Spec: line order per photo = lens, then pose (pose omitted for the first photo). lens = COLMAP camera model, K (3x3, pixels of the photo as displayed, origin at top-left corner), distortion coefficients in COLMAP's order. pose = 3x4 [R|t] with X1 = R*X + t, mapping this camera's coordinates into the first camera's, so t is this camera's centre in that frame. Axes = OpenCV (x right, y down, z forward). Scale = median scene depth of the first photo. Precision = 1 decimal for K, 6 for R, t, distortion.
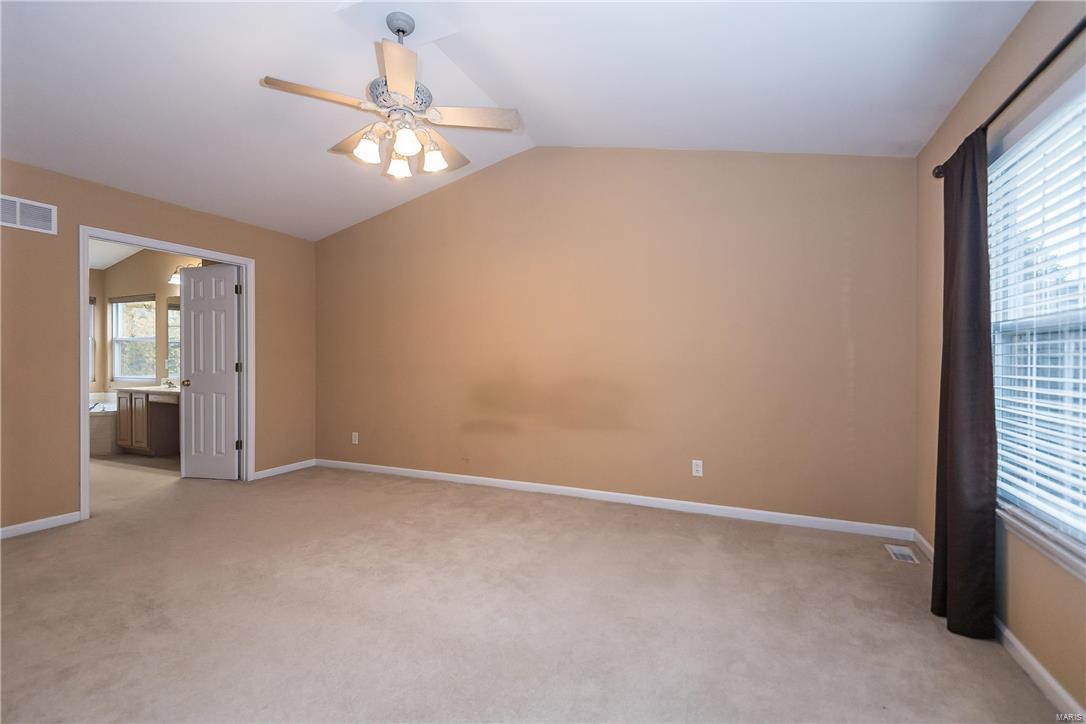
lens RADIAL K [[496.1, 0, 539.9], [0, 496.1, 347.3], [0, 0, 1]] dist [0.024001, -0.012766]
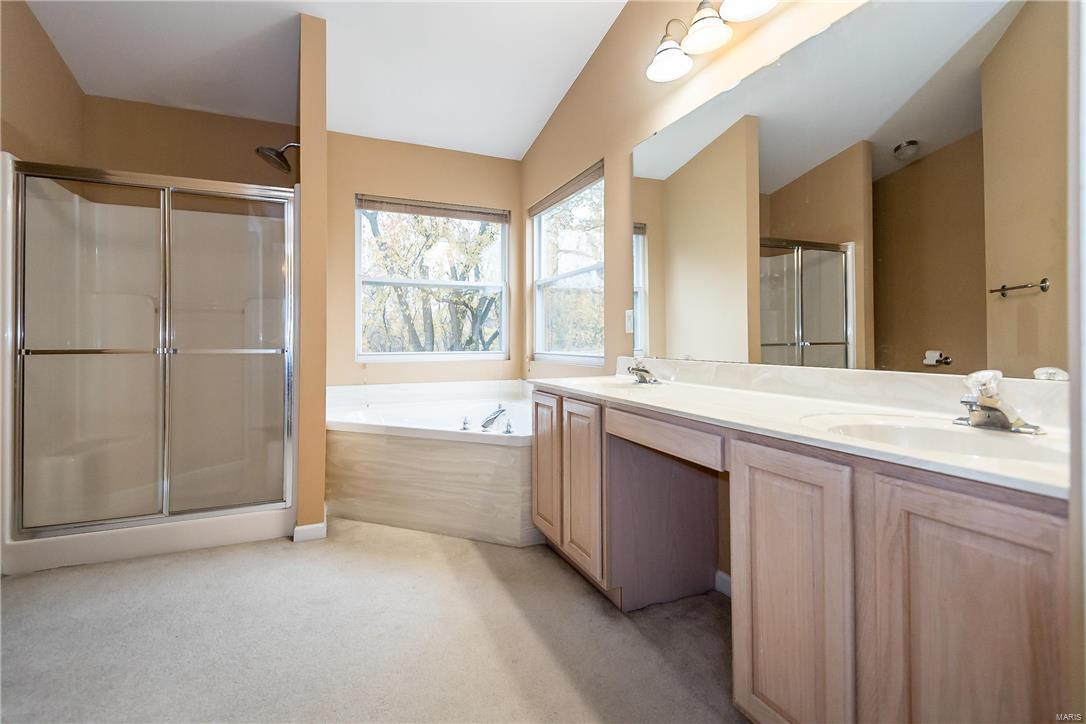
lens RADIAL K [[496.1, 0, 539.9], [0, 496.1, 347.3], [0, 0, 1]] dist [0.024001, -0.012766]
pose [[0.751409, 0.016894, -0.659621, -0.536501], [0.001865, 0.999614, 0.027725, 0.042309], [0.659835, -0.022063, 0.751087, 0.655350]]
